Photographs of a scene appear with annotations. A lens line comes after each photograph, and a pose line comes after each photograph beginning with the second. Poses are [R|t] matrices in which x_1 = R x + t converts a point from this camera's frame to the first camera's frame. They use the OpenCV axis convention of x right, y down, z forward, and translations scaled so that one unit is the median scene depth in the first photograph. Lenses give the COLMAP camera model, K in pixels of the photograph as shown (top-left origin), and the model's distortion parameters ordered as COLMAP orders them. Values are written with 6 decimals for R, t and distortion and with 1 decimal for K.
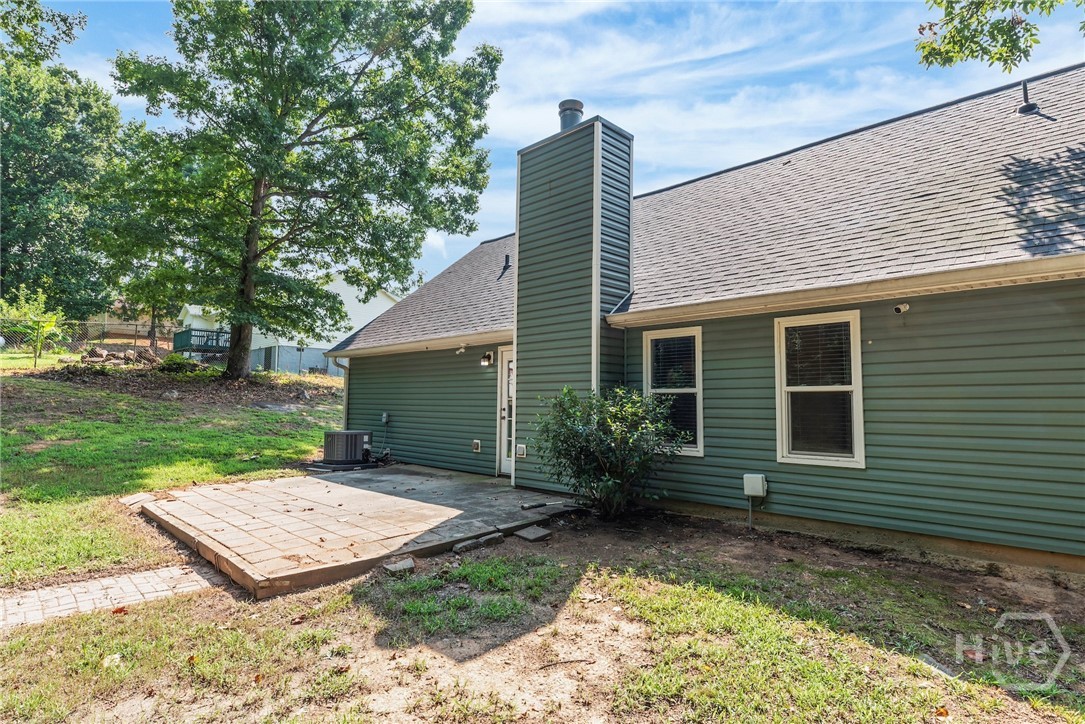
lens RADIAL K [[576.4, 0, 541.1], [0, 576.4, 363.9], [0, 0, 1]] dist [0.000048, -0.001003]
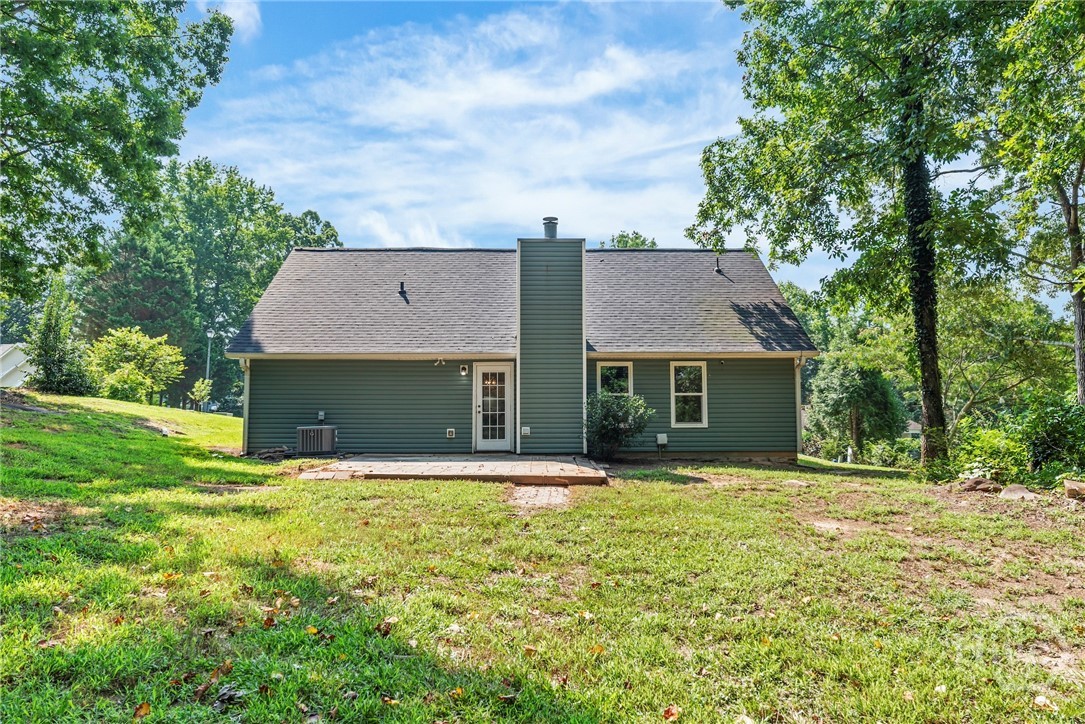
lens RADIAL K [[723.9, 0, 544.3], [0, 723.9, 357.7], [0, 0, 1]] dist [-0.005532, -0.000934]
pose [[0.704515, 0.055181, 0.707540, -1.710720], [-0.042774, 0.998462, -0.035279, 0.020599], [-0.708399, -0.005410, 0.705792, -0.538671]]
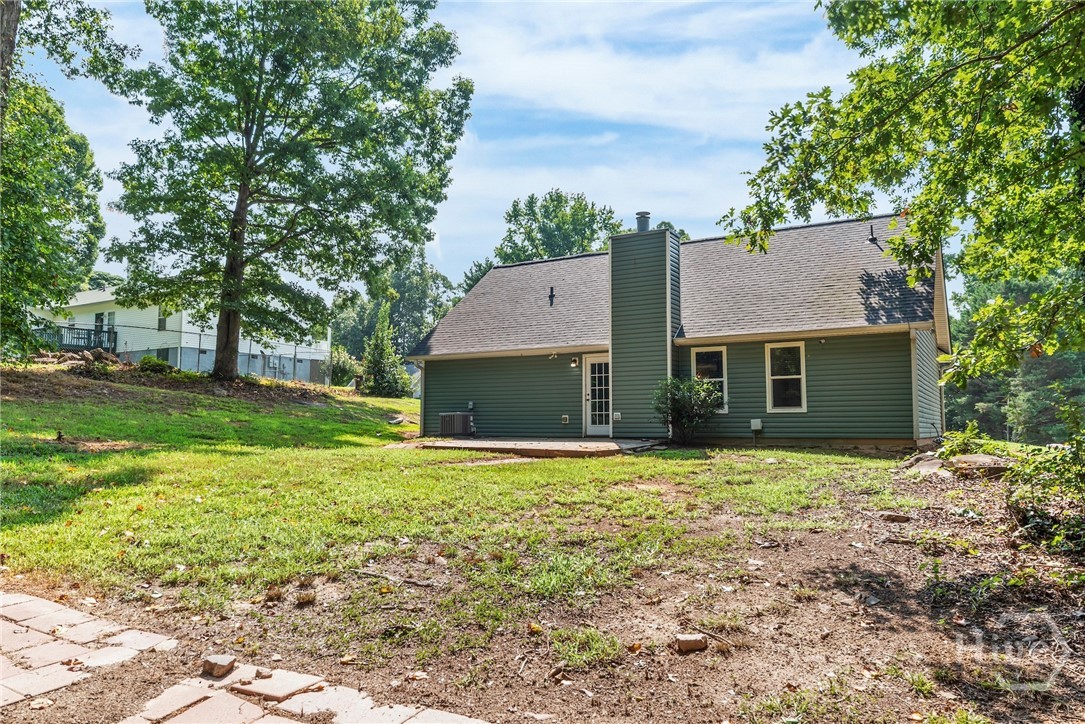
lens RADIAL K [[723.9, 0, 541.9], [0, 723.9, 363.1], [0, 0, 1]] dist [-0.005532, -0.000934]
pose [[0.970448, 0.013065, 0.240958, -0.915006], [-0.009164, 0.999808, -0.017304, 0.039462], [-0.241138, 0.014585, 0.970381, -1.214248]]
